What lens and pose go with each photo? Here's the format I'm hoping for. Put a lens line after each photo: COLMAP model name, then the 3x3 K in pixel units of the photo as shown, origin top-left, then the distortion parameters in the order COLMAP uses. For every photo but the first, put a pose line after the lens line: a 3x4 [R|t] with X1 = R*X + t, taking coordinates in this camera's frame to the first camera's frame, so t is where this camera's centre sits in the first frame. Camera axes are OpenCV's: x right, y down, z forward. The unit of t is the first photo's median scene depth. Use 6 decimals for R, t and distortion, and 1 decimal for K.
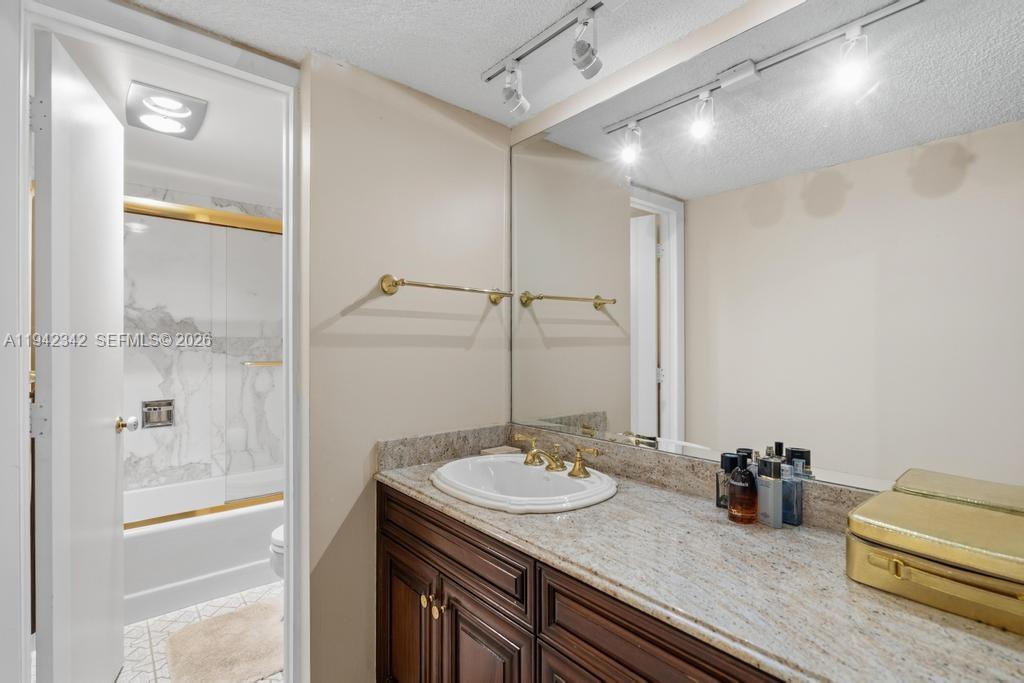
lens RADIAL K [[474.3, 0, 515.9], [0, 474.3, 345.3], [0, 0, 1]] dist [-0.005923, 0.003064]
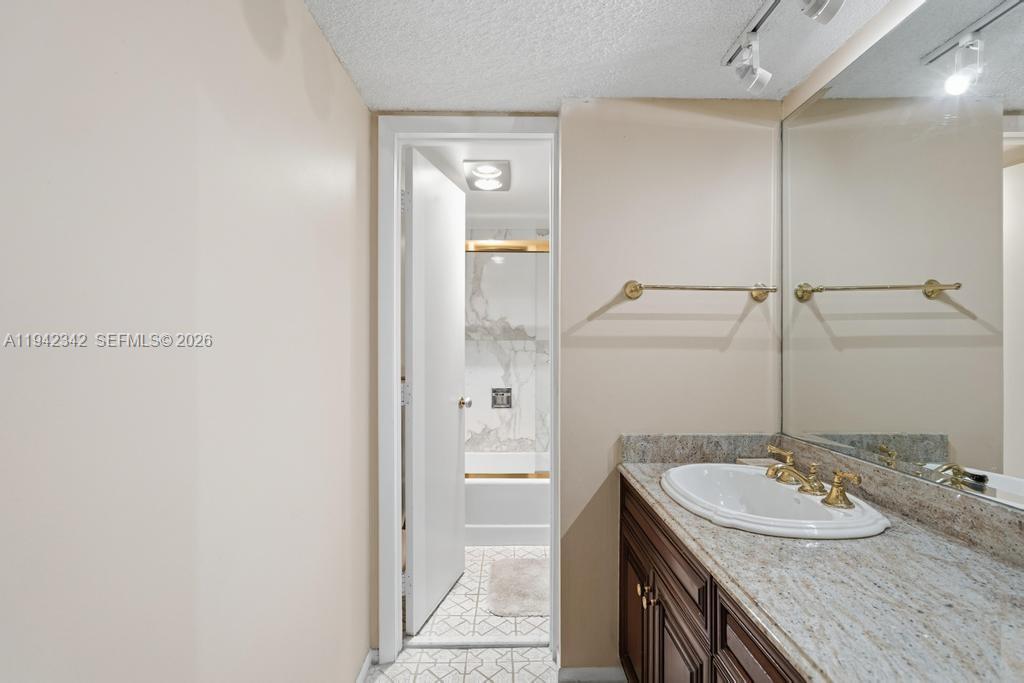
lens RADIAL K [[474.3, 0, 536.1], [0, 474.3, 347.1], [0, 0, 1]] dist [-0.005923, 0.003064]
pose [[0.773895, -0.001521, -0.633313, 0.236696], [0.001888, 0.999998, -0.000094, 0.001064], [0.633312, -0.001123, 0.773896, 0.032922]]
